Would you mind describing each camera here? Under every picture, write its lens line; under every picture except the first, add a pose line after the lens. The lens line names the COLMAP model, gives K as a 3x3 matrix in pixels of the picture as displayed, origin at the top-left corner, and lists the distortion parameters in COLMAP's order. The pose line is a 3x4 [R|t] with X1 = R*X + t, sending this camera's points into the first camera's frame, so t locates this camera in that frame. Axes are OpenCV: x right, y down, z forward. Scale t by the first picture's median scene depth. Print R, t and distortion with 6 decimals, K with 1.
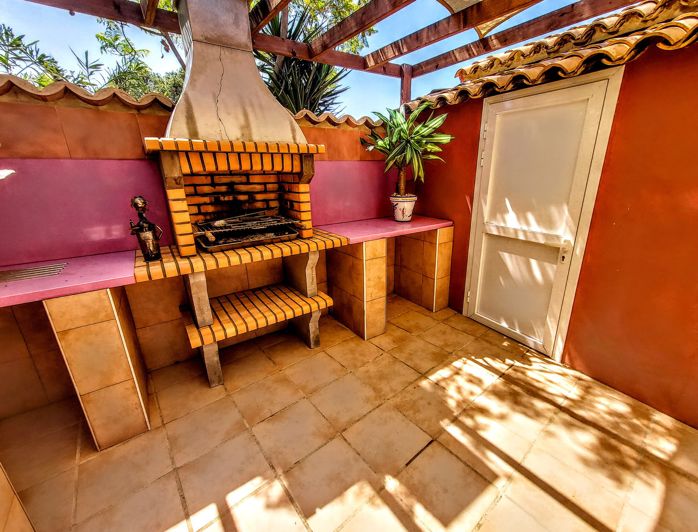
lens RADIAL K [[306.9, 0, 349.0], [0, 306.9, 266.0], [0, 0, 1]] dist [0.014647, 0.000086]
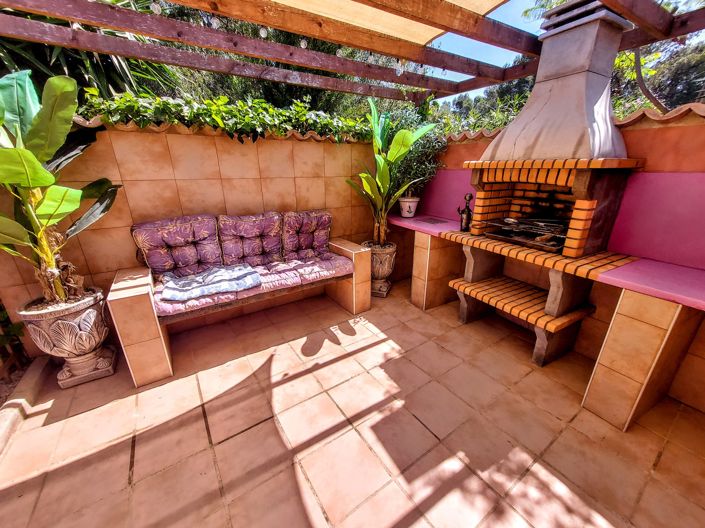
lens RADIAL K [[290.6, 0, 352.5], [0, 290.6, 264.0], [0, 0, 1]] dist [0.012433, 0.000142]
pose [[-0.124178, 0.337276, -0.933180, 0.926062], [-0.284907, 0.888739, 0.359126, -0.240188], [0.950478, 0.310465, -0.014270, 0.455722]]
